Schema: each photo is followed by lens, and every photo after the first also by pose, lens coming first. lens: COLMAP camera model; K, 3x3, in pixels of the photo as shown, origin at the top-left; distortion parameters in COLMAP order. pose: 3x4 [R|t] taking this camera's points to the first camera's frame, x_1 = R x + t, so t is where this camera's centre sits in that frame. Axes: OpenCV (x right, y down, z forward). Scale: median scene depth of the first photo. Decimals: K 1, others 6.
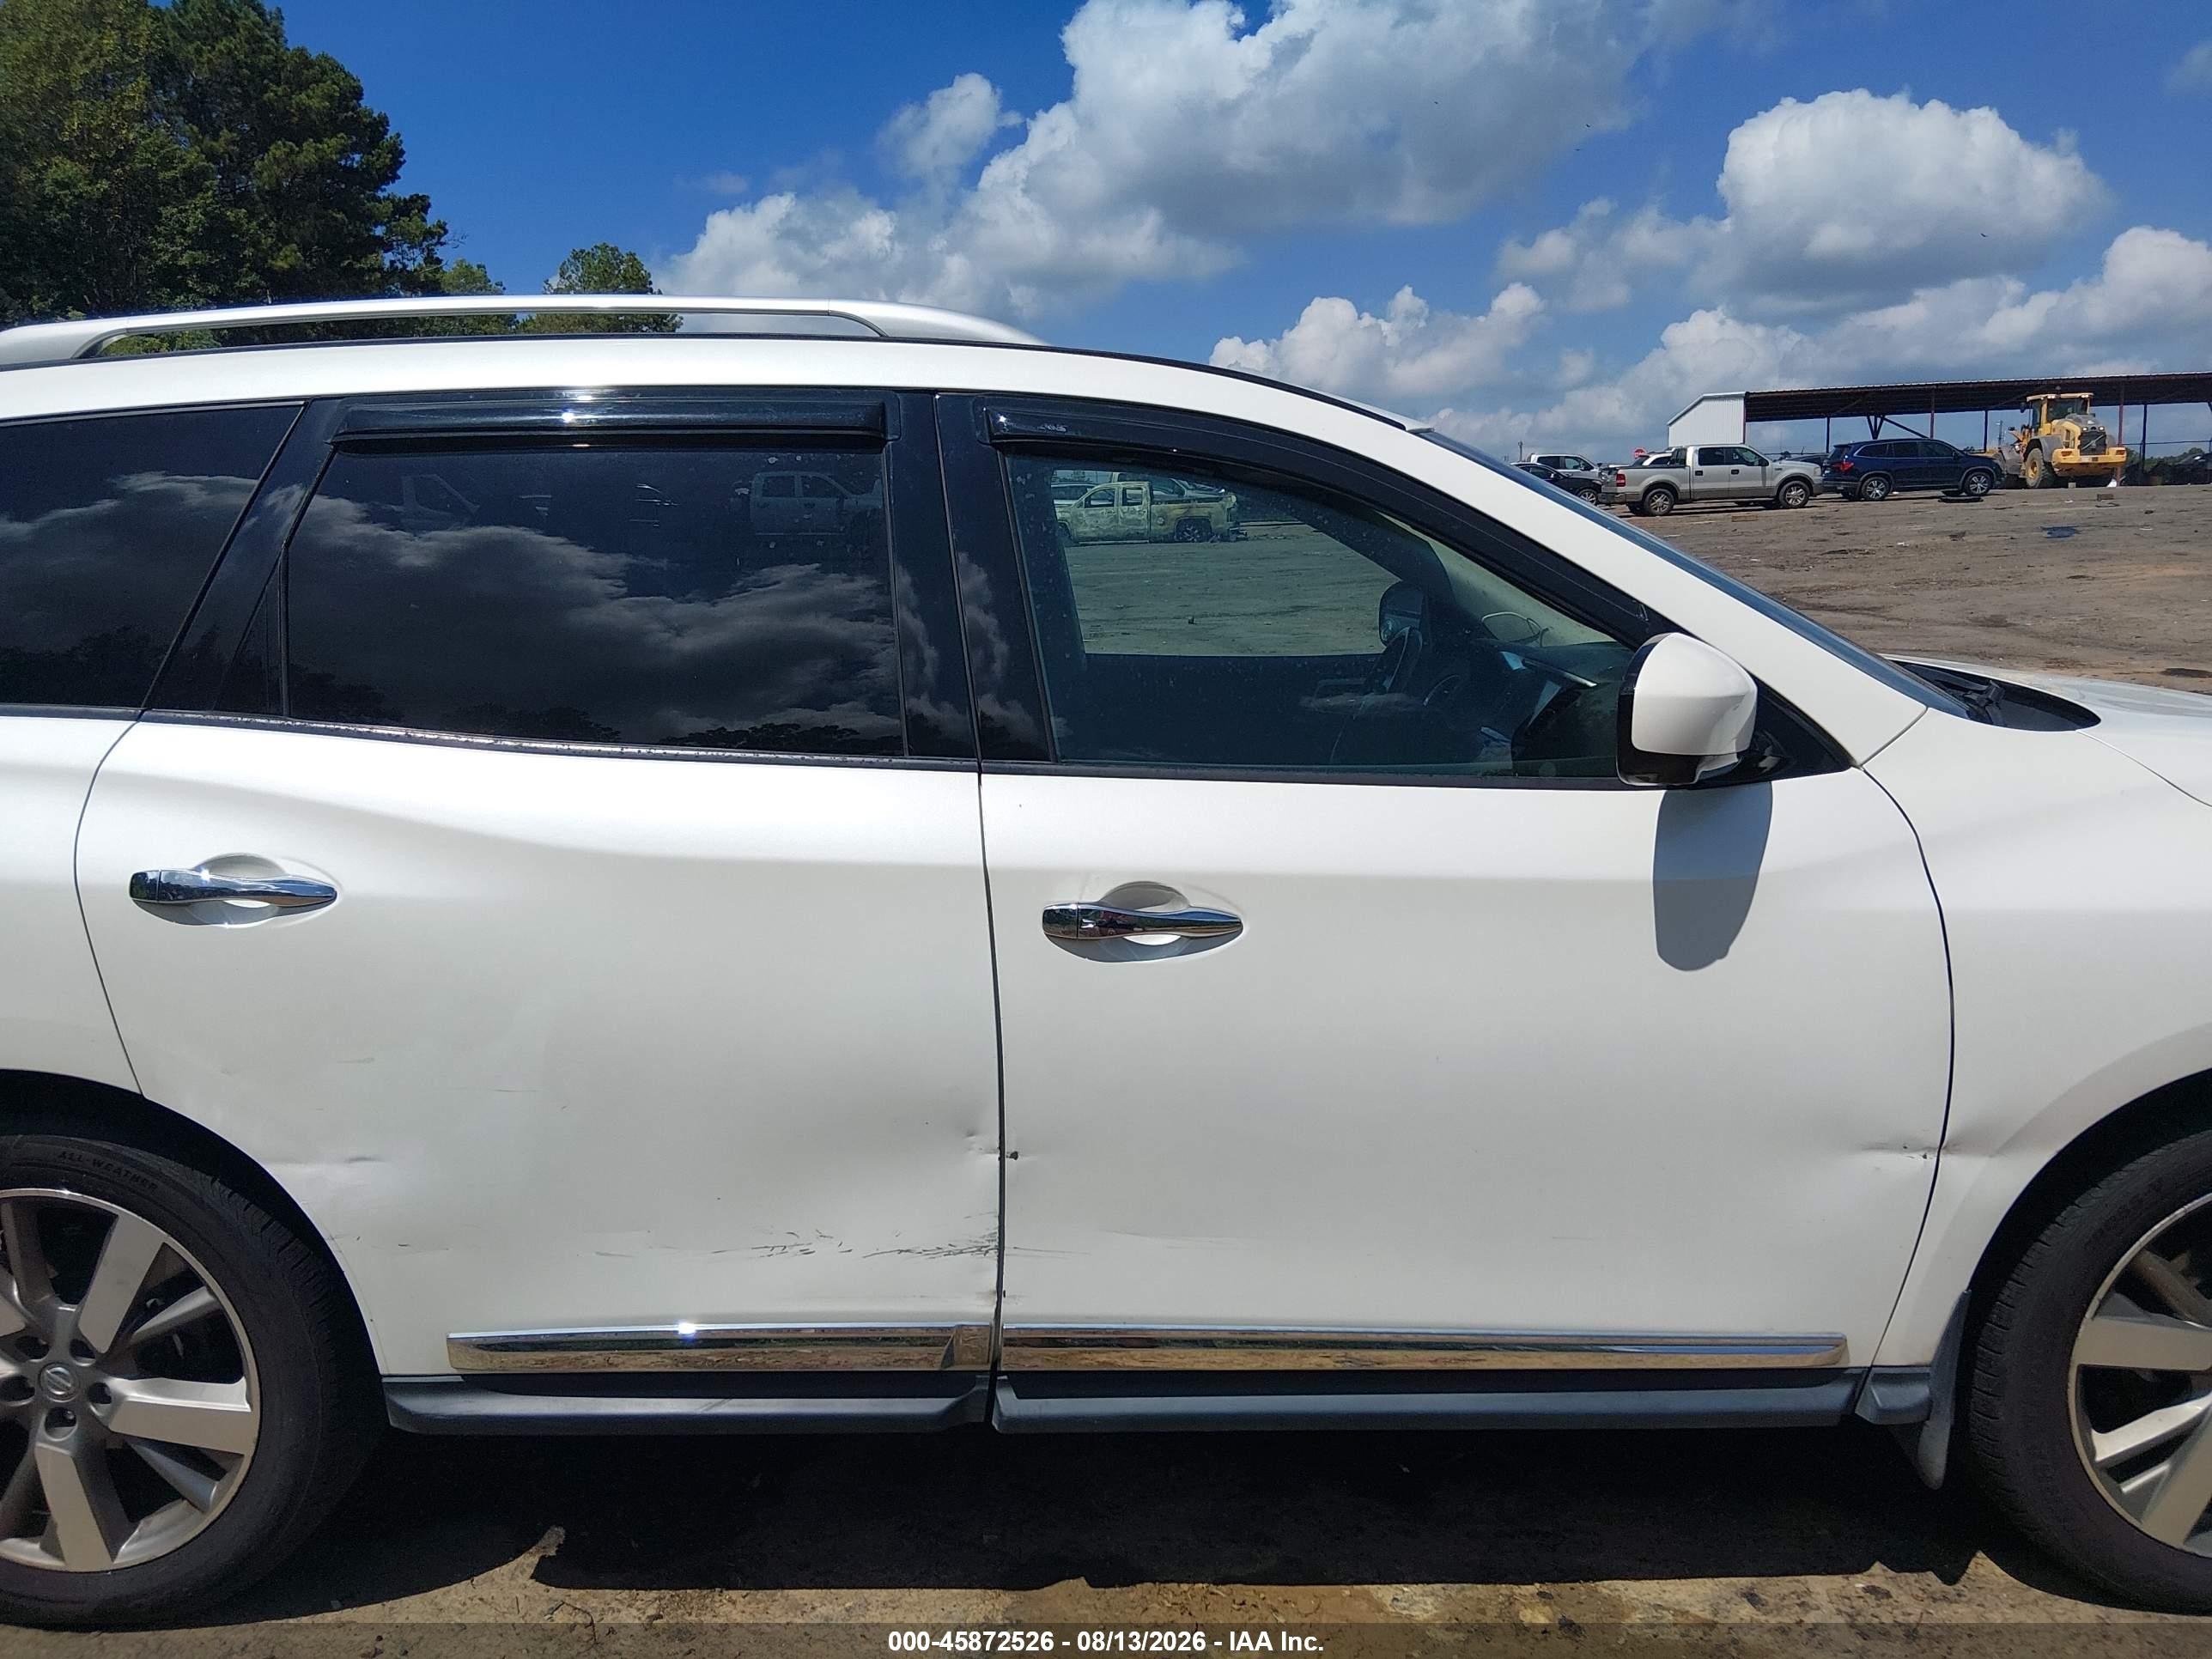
lens RADIAL K [[1678.4, 0, 1104.9], [0, 1678.4, 766.5], [0, 0, 1]] dist [0.078596, -0.095901]
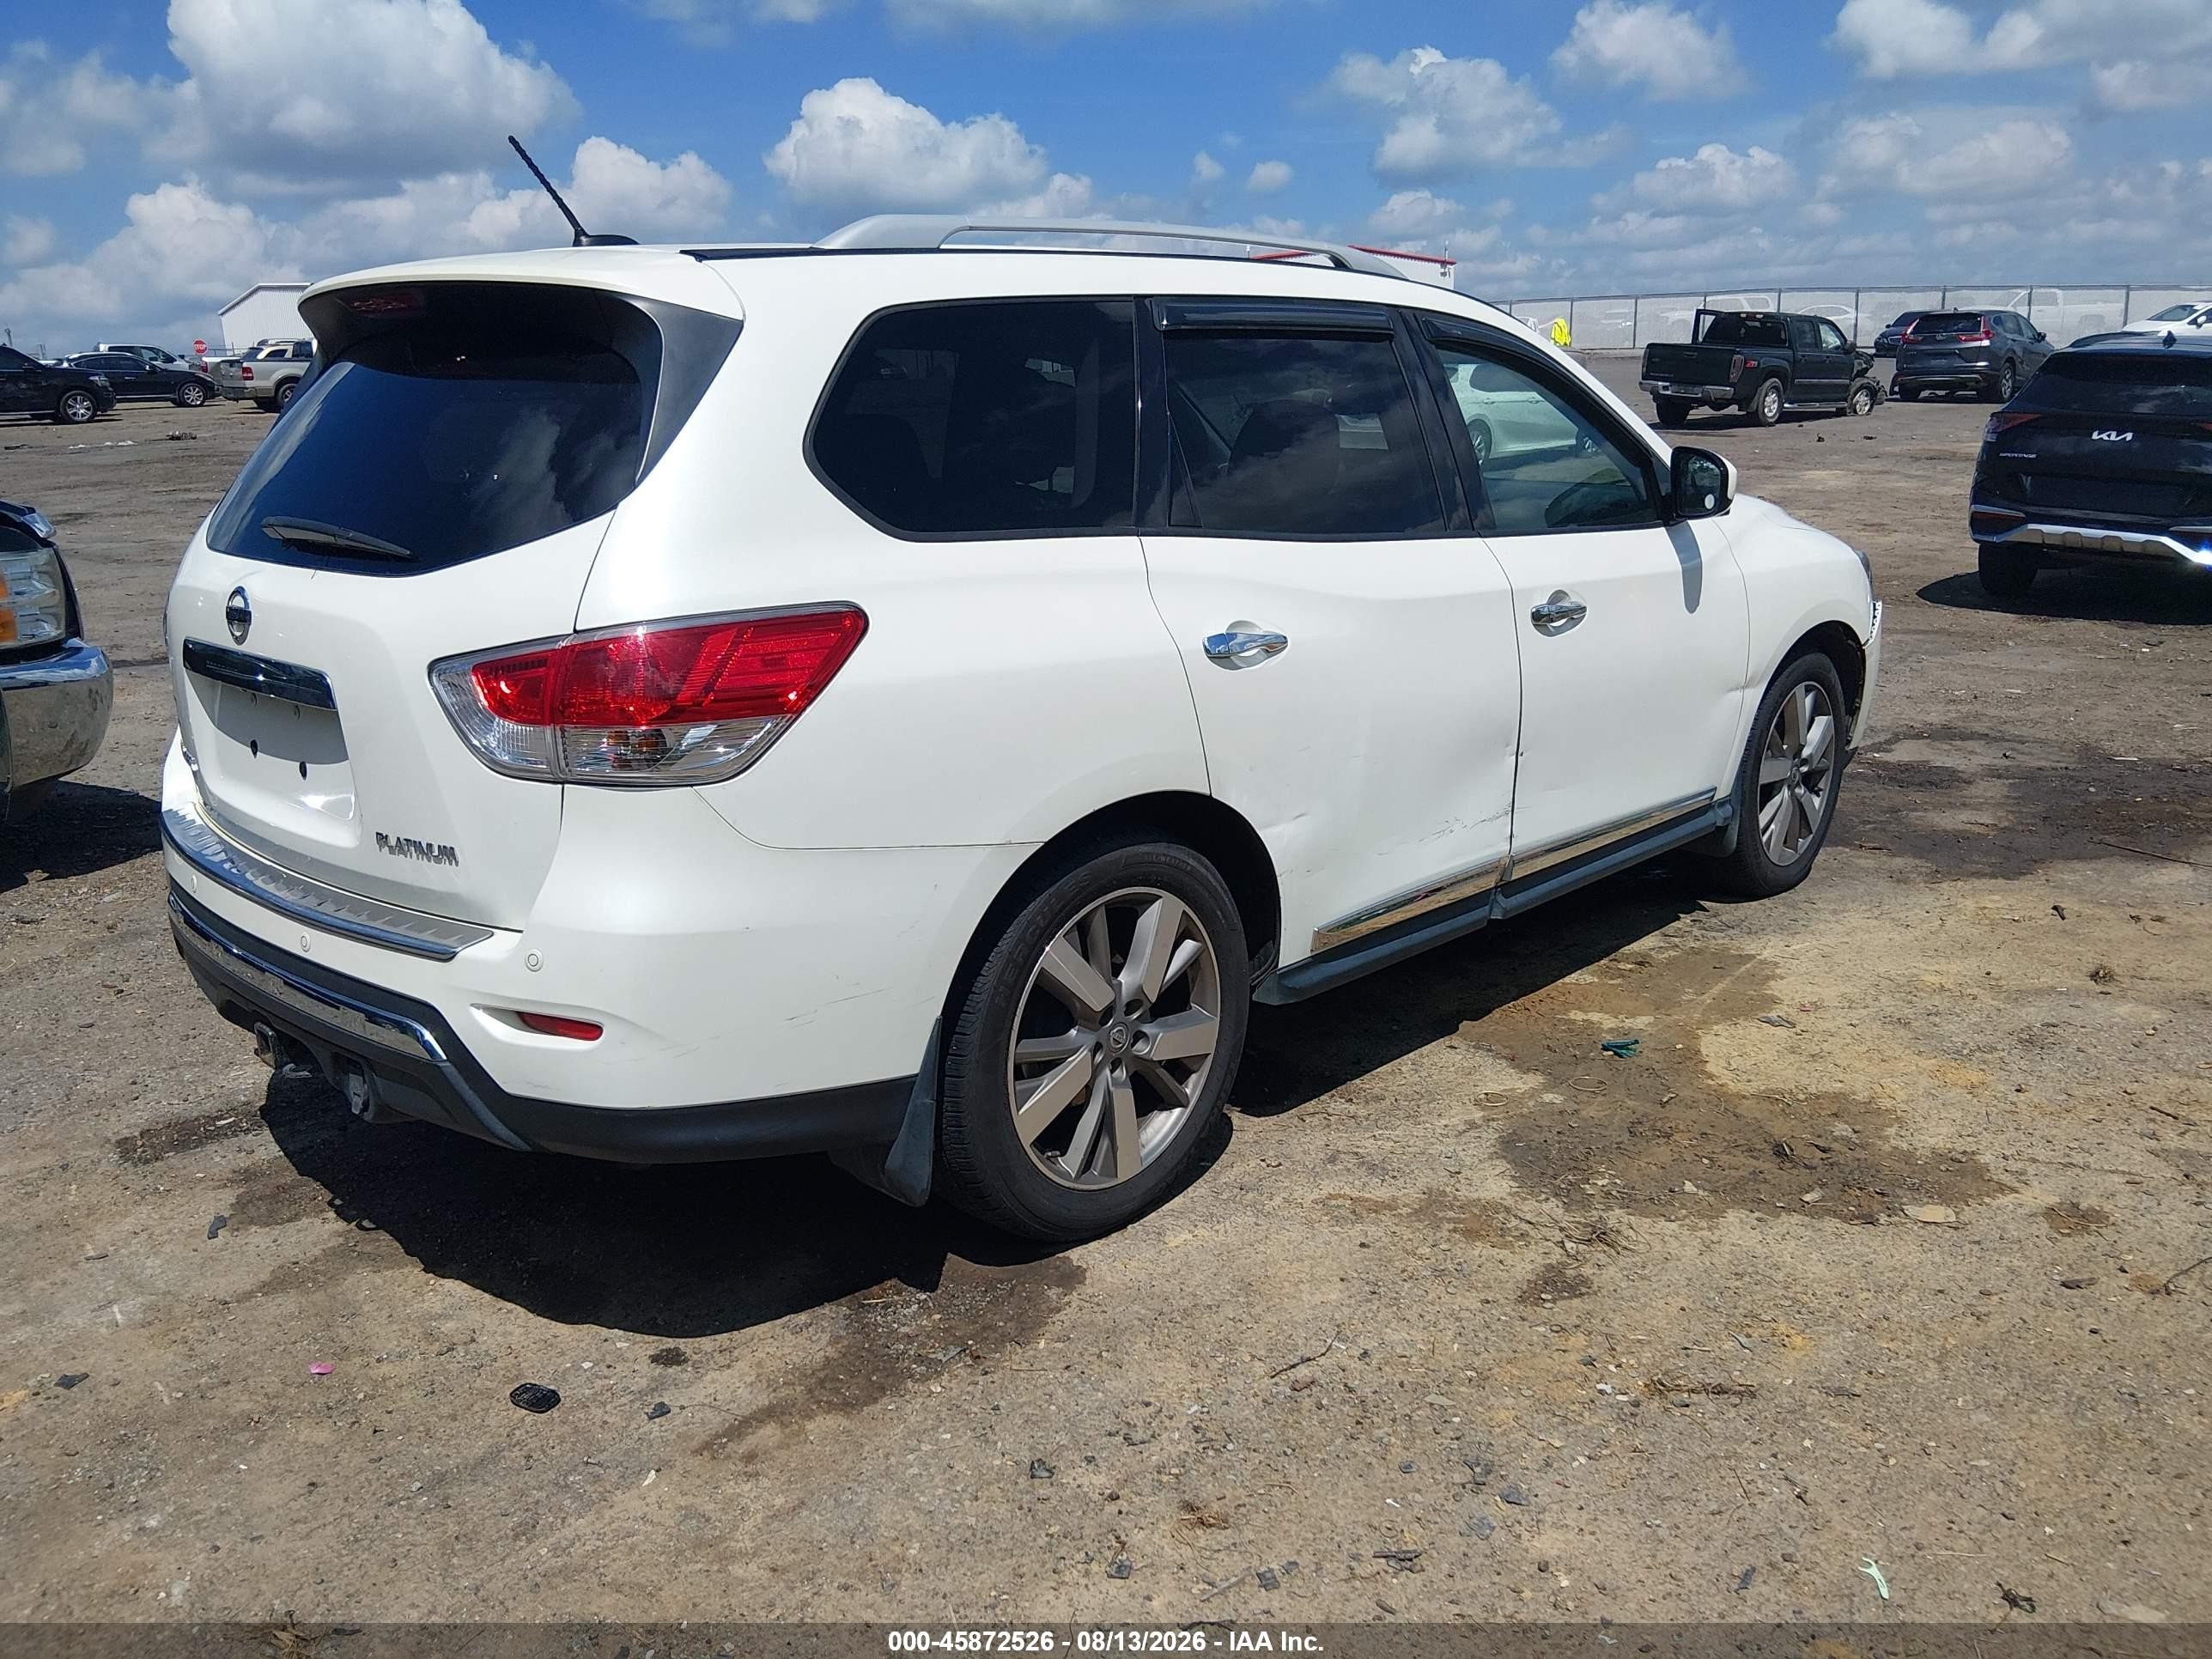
lens RADIAL K [[1813.5, 0, 1076.4], [0, 1813.5, 821.0], [0, 0, 1]] dist [0.031623, -0.068454]
pose [[0.674240, -0.167355, 0.719300, -1.581000], [0.115649, 0.985895, 0.120978, 0.015278], [-0.729401, 0.001618, 0.684084, 0.041306]]
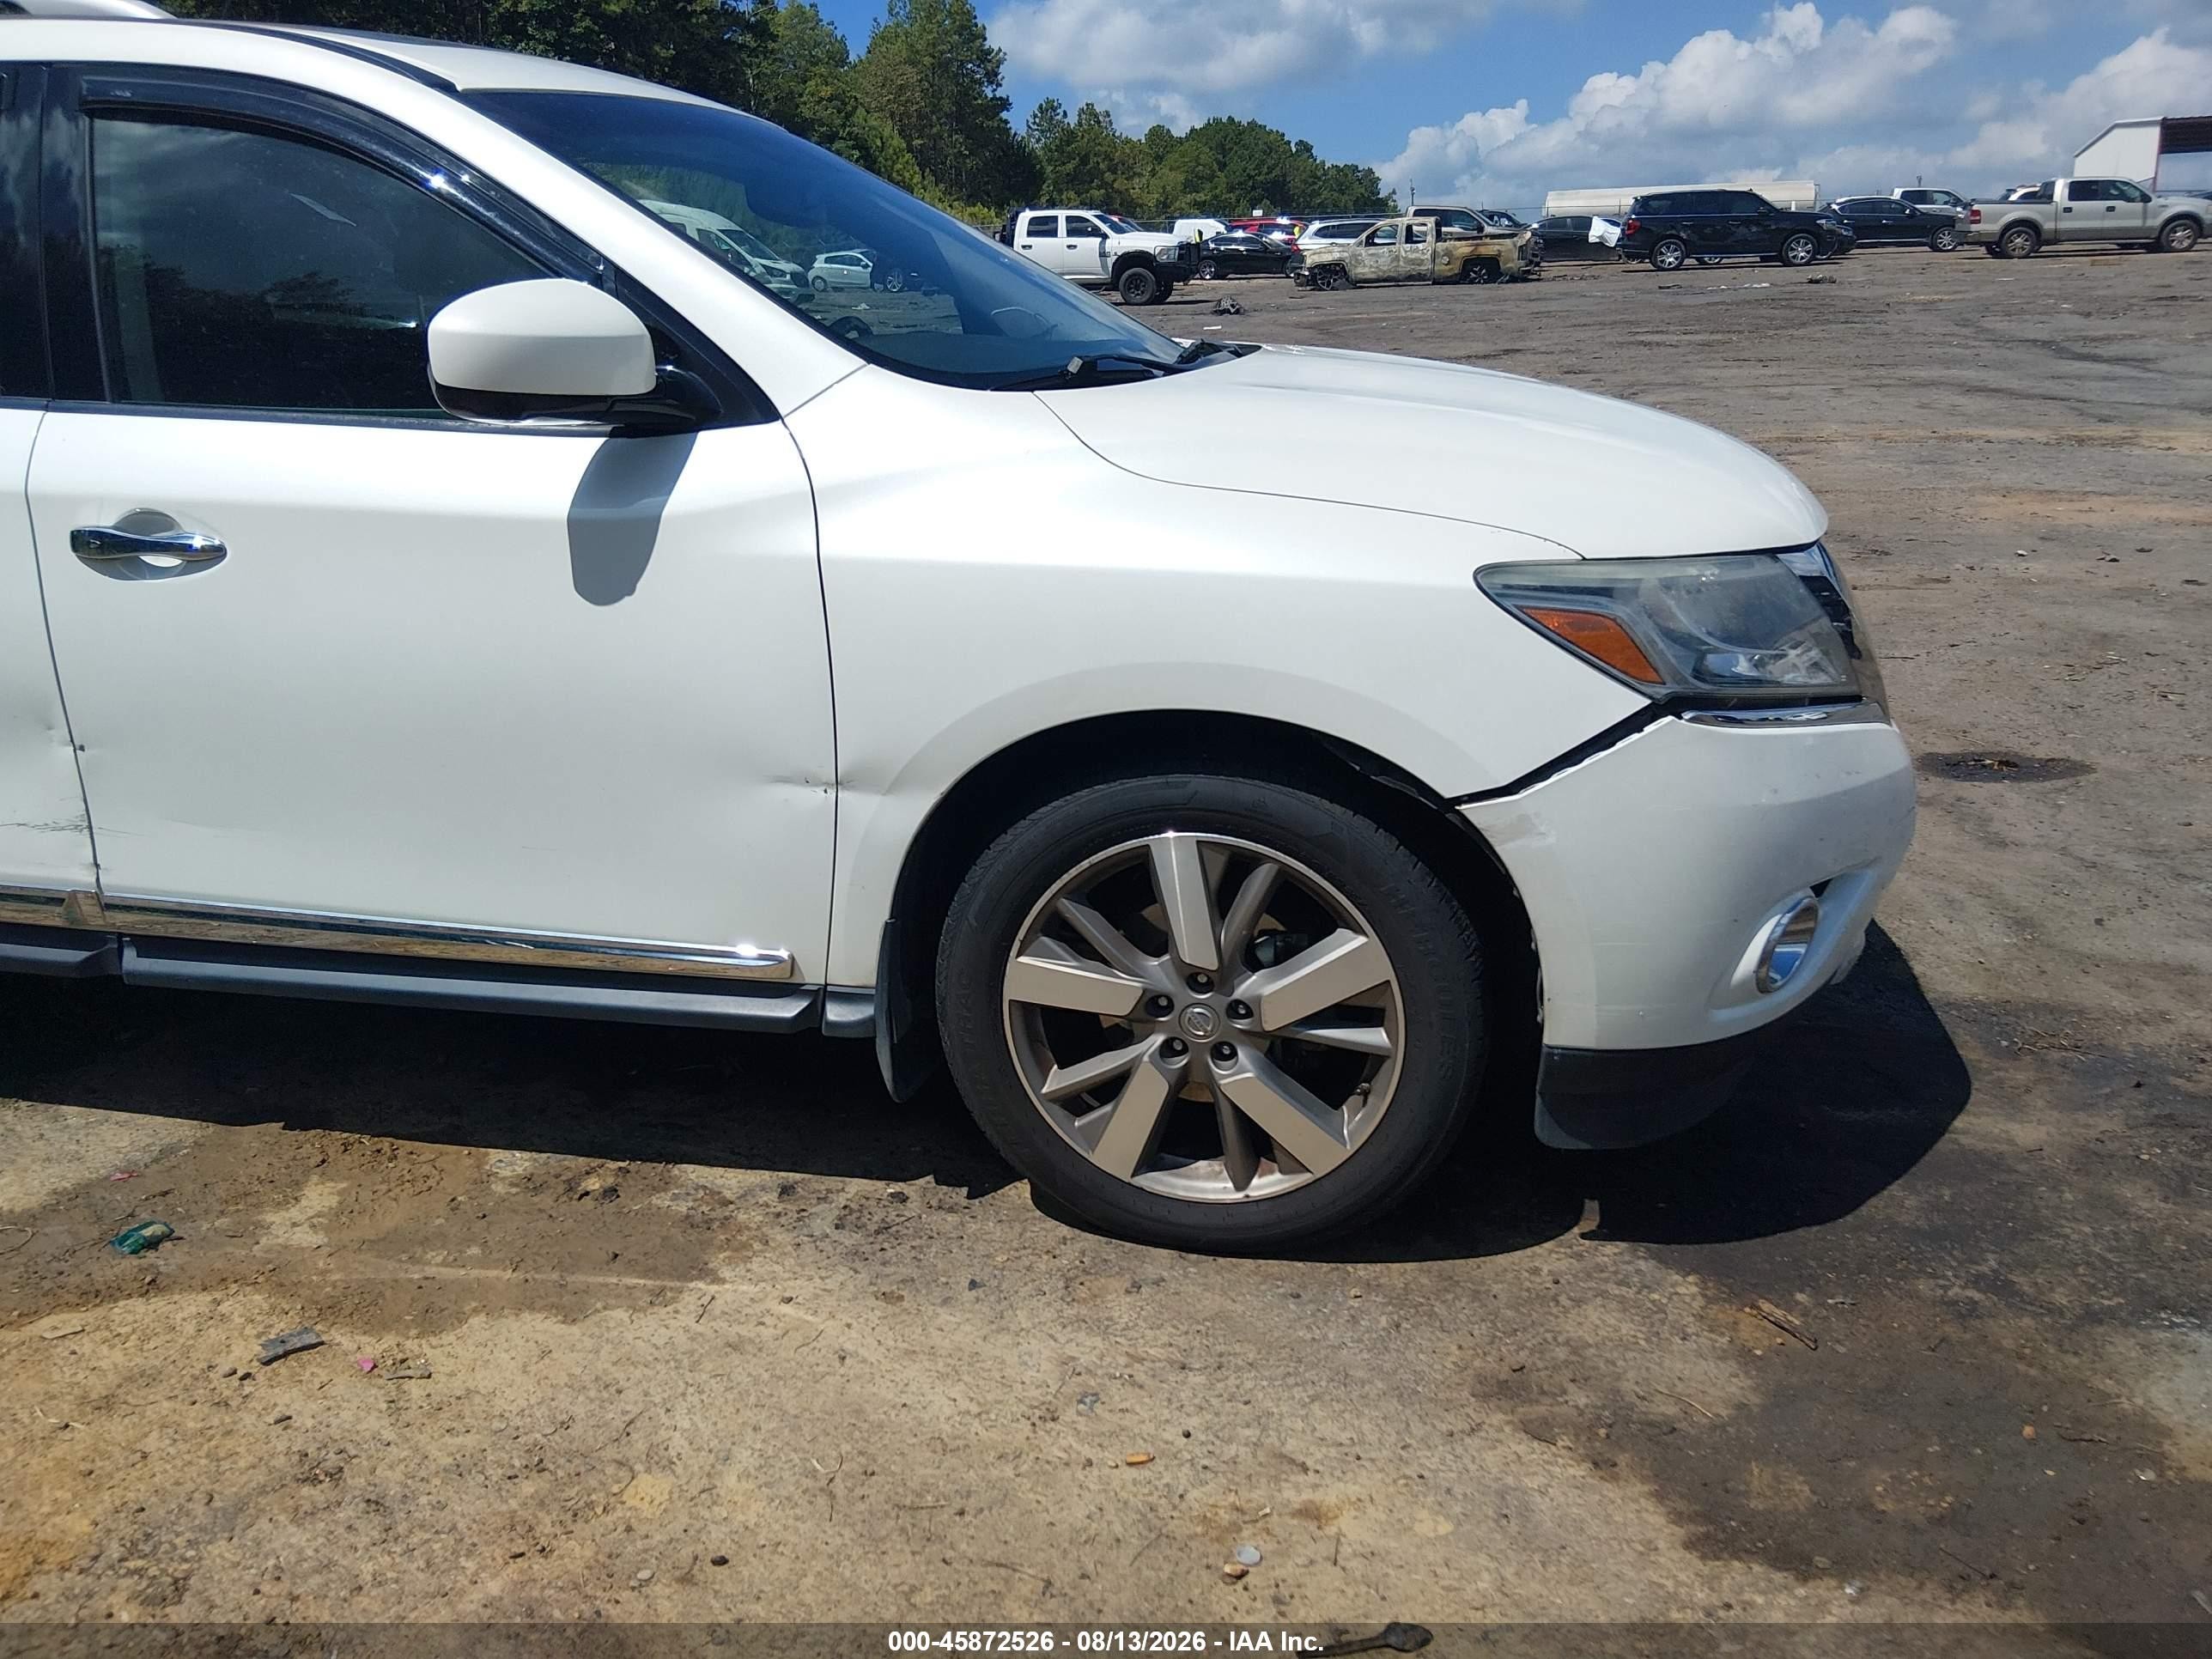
lens RADIAL K [[1693.3, 0, 1106.1], [0, 1693.3, 761.0], [0, 0, 1]] dist [0.028019, -0.055527]
pose [[0.981034, 0.057503, -0.185110, 0.776050], [-0.031205, 0.989379, 0.141968, 0.048619], [0.191307, -0.133499, 0.972409, 0.001550]]
